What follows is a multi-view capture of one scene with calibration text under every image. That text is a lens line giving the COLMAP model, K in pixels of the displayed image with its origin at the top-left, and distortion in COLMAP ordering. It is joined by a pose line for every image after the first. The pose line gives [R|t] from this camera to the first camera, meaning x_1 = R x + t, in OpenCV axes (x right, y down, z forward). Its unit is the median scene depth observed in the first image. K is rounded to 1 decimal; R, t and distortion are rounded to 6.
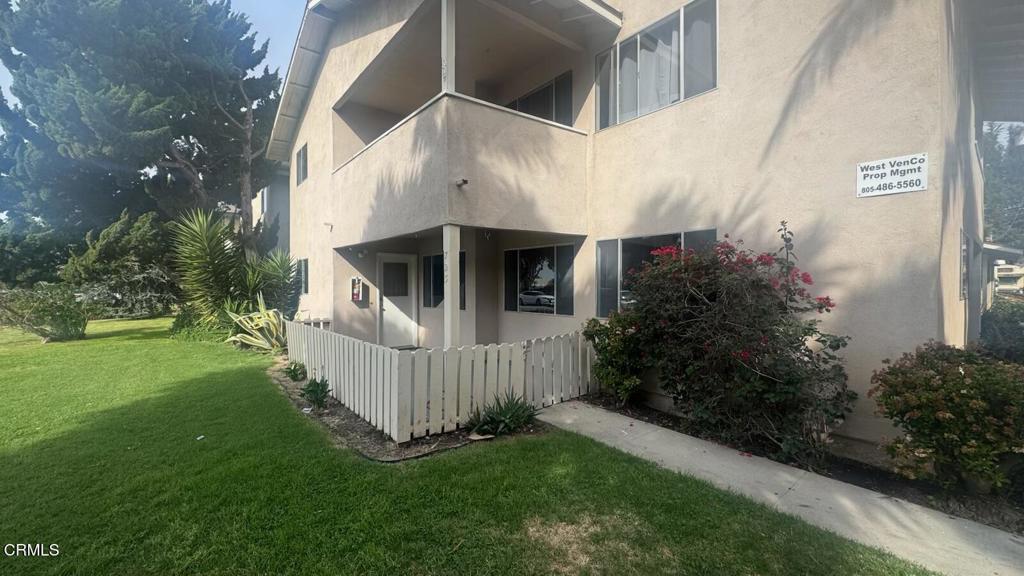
lens RADIAL K [[408.6, 0, 512.0], [0, 408.6, 288.0], [0, 0, 1]] dist [-0.002050, -0.000207]
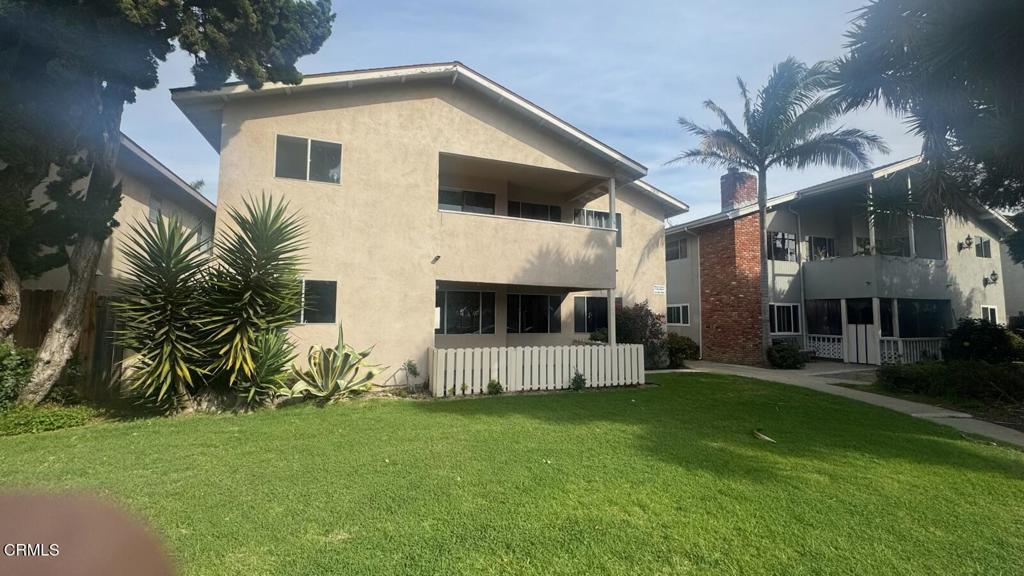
lens RADIAL K [[408.6, 0, 512.0], [0, 408.6, 288.0], [0, 0, 1]] dist [-0.002050, -0.000207]
pose [[0.304506, 0.070576, 0.949892, -2.123855], [-0.009262, 0.997423, -0.071138, -0.005324], [-0.952465, 0.012864, 0.304375, 0.771790]]
